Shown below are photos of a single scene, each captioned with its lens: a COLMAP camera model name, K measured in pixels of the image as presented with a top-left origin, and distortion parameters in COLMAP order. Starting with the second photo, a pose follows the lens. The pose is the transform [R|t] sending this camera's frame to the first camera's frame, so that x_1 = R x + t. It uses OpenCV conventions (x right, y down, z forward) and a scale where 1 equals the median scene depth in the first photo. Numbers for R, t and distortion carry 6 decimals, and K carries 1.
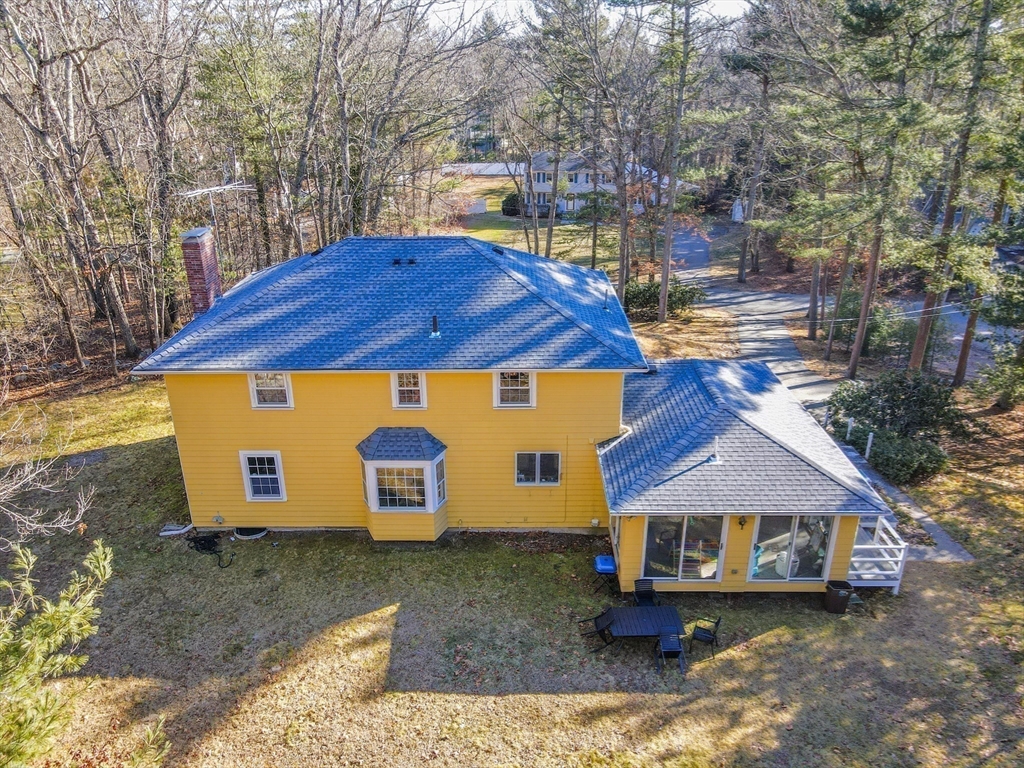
lens RADIAL K [[749.6, 0, 512.0], [0, 749.6, 384.0], [0, 0, 1]] dist [0.004977, 0.002455]
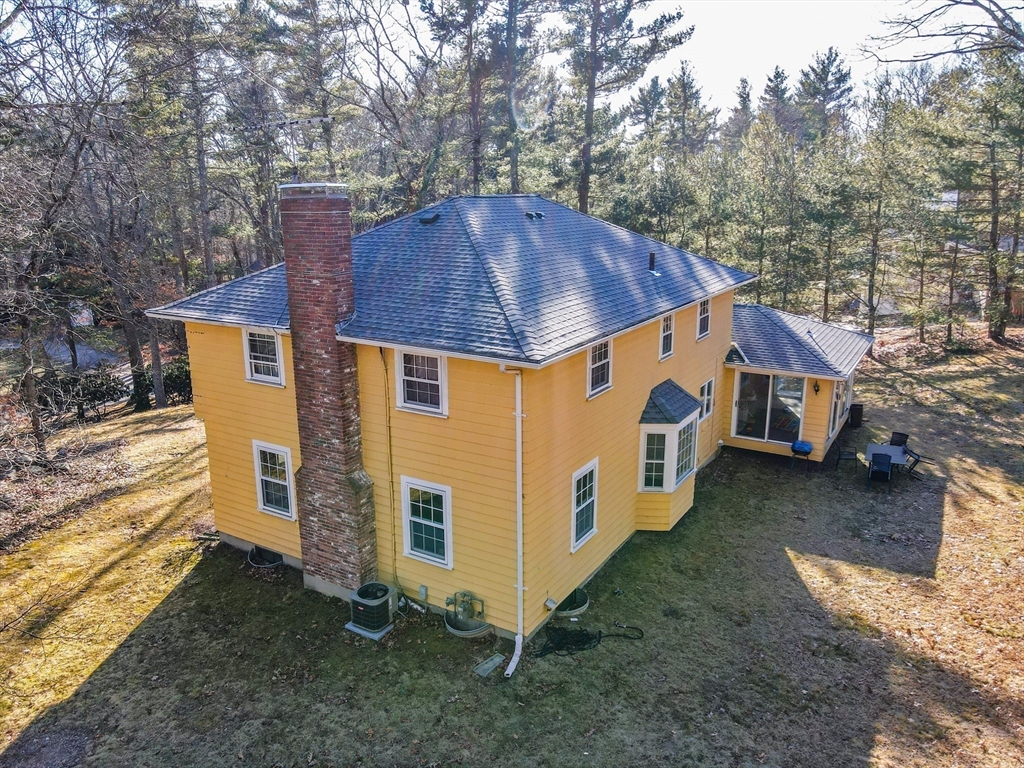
lens RADIAL K [[749.6, 0, 512.0], [0, 749.6, 384.0], [0, 0, 1]] dist [0.004977, 0.002455]
pose [[0.511054, -0.212268, 0.832926, -1.082072], [0.344045, 0.938533, 0.028087, -0.029778], [-0.787691, 0.272211, 0.552671, 0.744321]]
